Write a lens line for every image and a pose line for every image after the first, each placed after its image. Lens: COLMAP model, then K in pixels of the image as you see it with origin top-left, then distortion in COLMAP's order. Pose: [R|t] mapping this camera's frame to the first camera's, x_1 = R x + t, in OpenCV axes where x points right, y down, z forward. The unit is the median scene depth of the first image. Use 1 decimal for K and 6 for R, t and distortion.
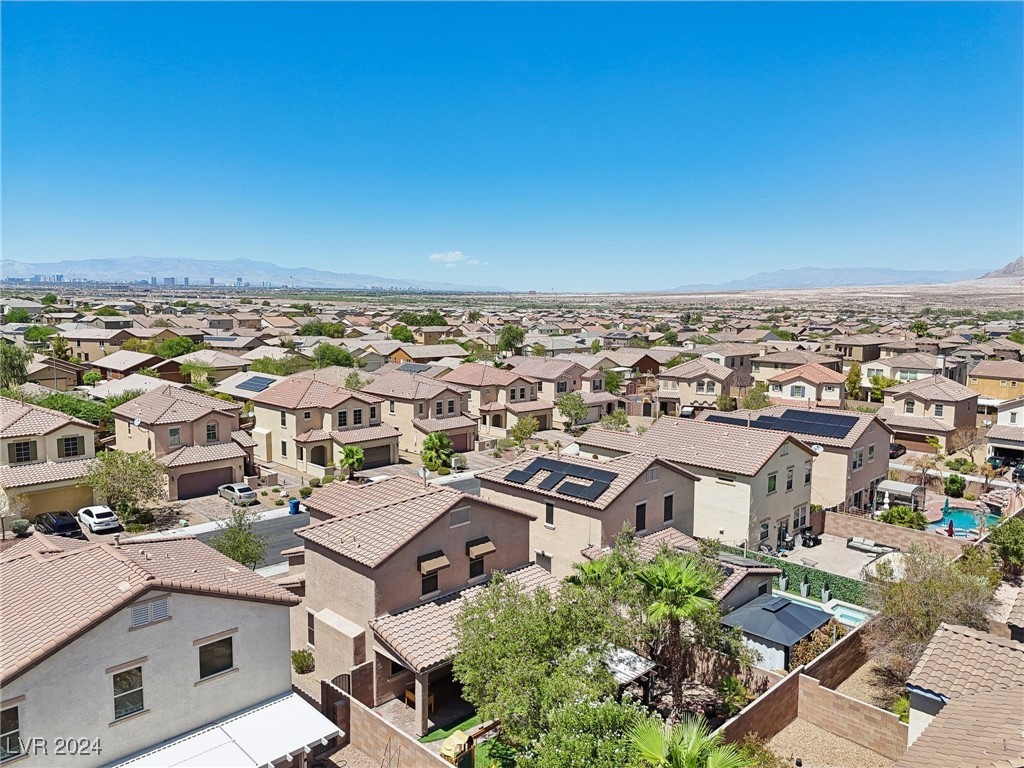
lens RADIAL K [[755.2, 0, 514.7], [0, 755.2, 385.7], [0, 0, 1]] dist [0.060957, -0.044617]
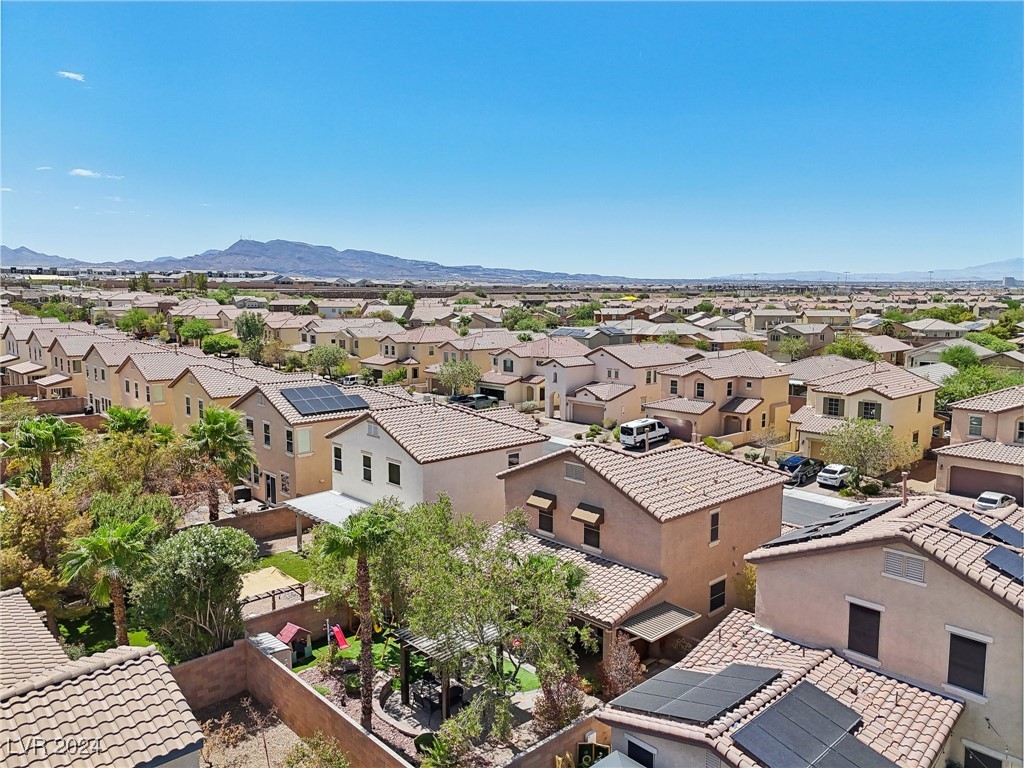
lens RADIAL K [[755.2, 0, 514.3], [0, 755.2, 379.0], [0, 0, 1]] dist [0.060957, -0.044617]
pose [[-0.039532, 0.105699, -0.993612, 0.401345], [-0.120125, 0.986675, 0.109741, -0.018005], [0.991971, 0.123696, -0.026308, 0.431136]]
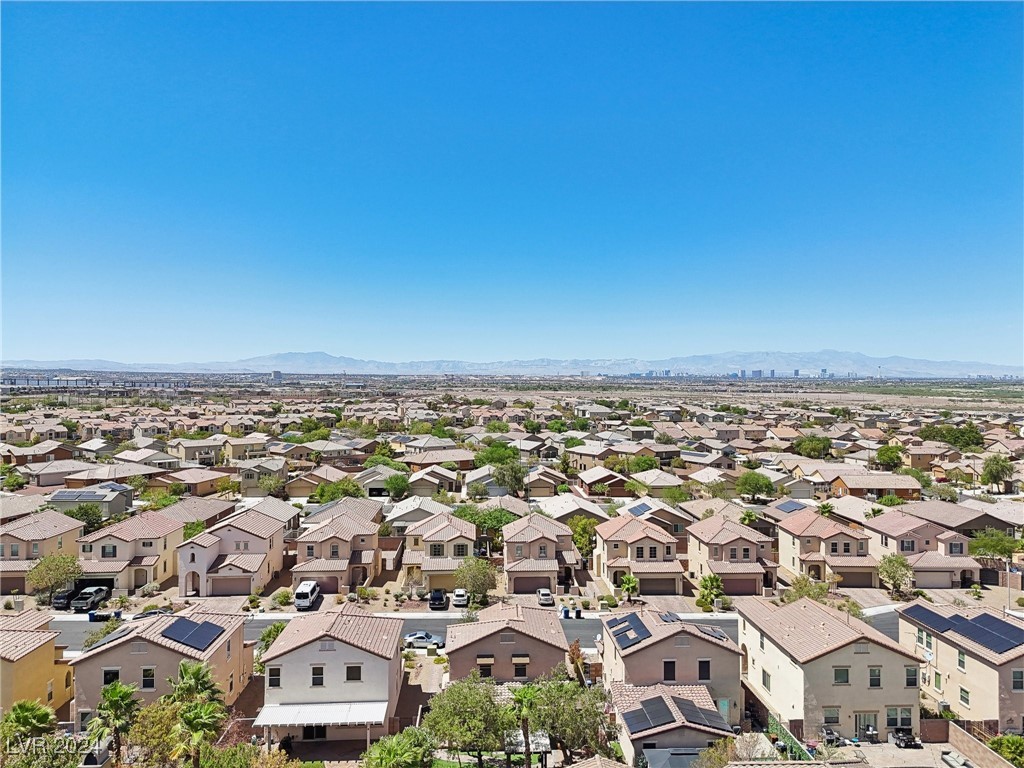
lens RADIAL K [[755.2, 0, 516.4], [0, 755.2, 381.8], [0, 0, 1]] dist [0.060957, -0.044617]
pose [[0.744297, -0.007651, -0.667805, 0.516696], [-0.074270, 0.992784, -0.094152, -0.115240], [0.663706, 0.119675, 0.738357, -0.163610]]
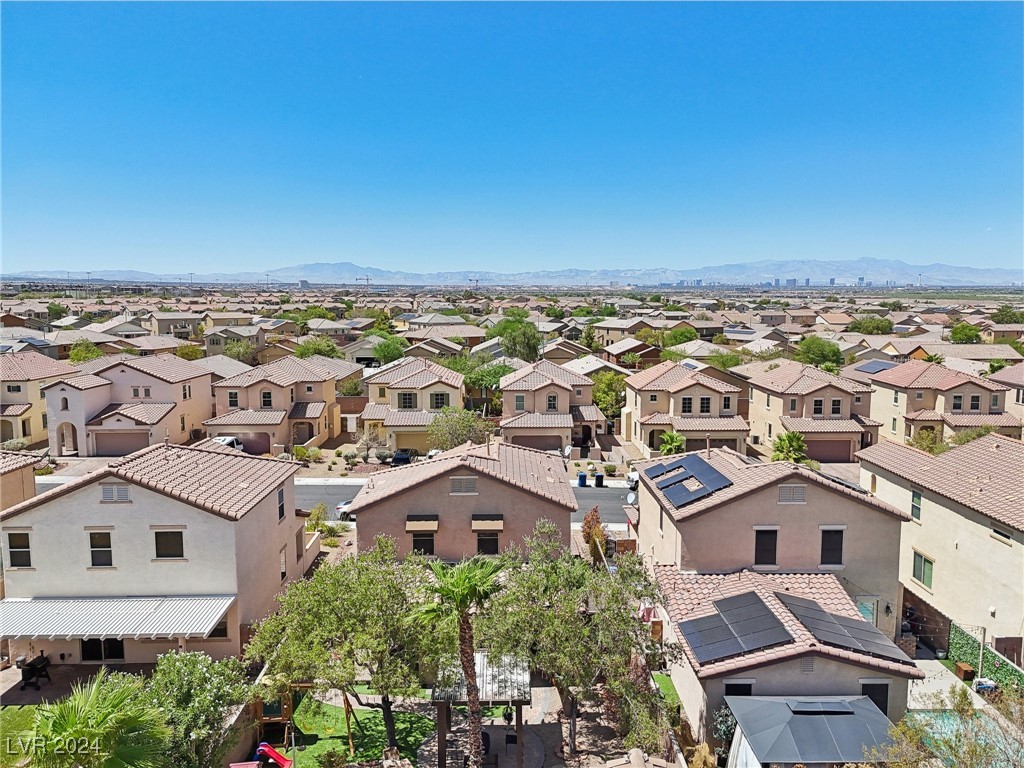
lens RADIAL K [[755.2, 0, 518.0], [0, 755.2, 382.0], [0, 0, 1]] dist [0.060957, -0.044617]
pose [[0.720803, 0.072723, -0.689315, 0.284911], [-0.076550, 0.996749, 0.025110, 0.007187], [0.688900, 0.034668, 0.724027, 0.165366]]
